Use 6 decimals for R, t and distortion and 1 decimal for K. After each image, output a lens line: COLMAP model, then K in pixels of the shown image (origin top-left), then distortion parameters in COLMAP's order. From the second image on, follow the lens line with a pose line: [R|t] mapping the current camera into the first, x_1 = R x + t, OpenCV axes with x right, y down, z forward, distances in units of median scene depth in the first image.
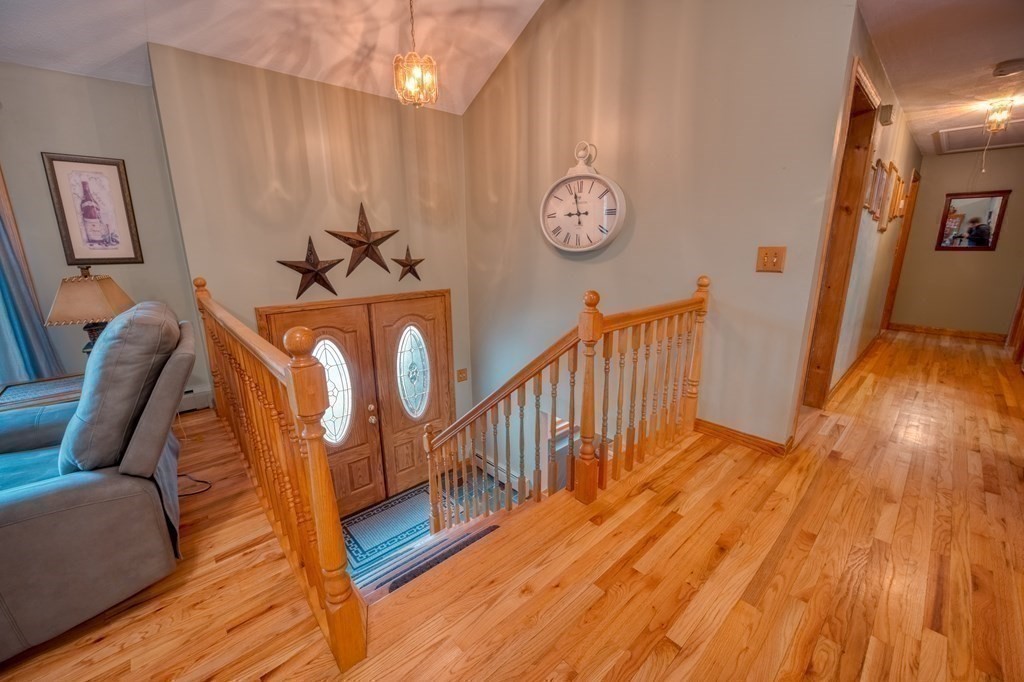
lens RADIAL K [[398.2, 0, 507.2], [0, 398.2, 339.9], [0, 0, 1]] dist [-0.013604, -0.000609]
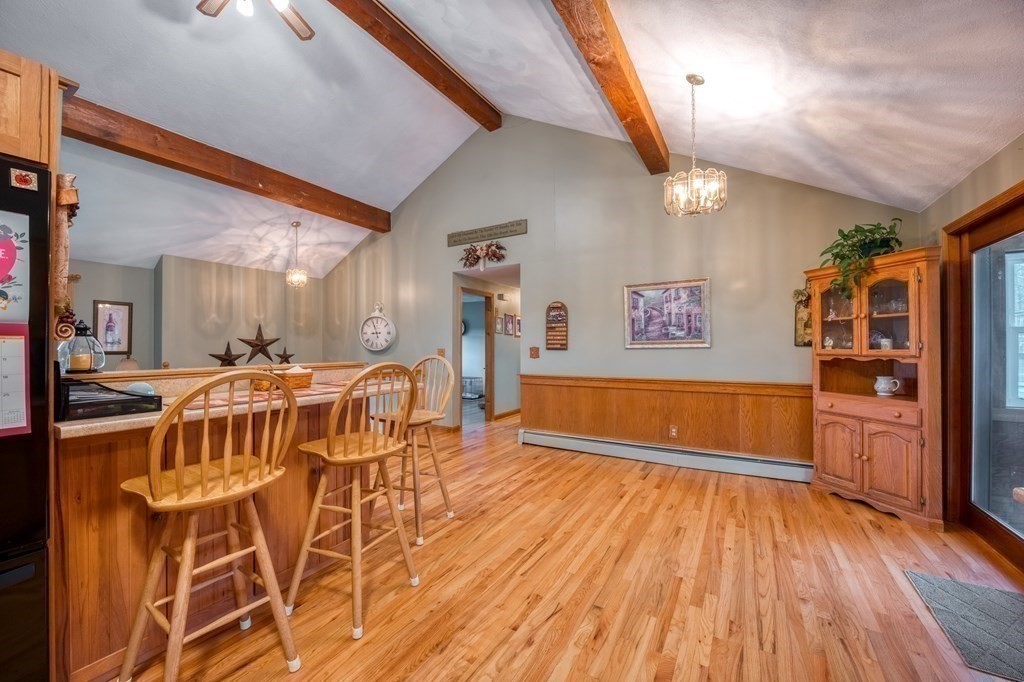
lens RADIAL K [[398.2, 0, 499.8], [0, 398.2, 338.7], [0, 0, 1]] dist [-0.013604, -0.000609]
pose [[0.960246, 0.015056, 0.278749, 0.241836], [0.055558, 0.968261, -0.243688, 0.289903], [-0.273571, 0.249487, 0.928932, -1.250886]]
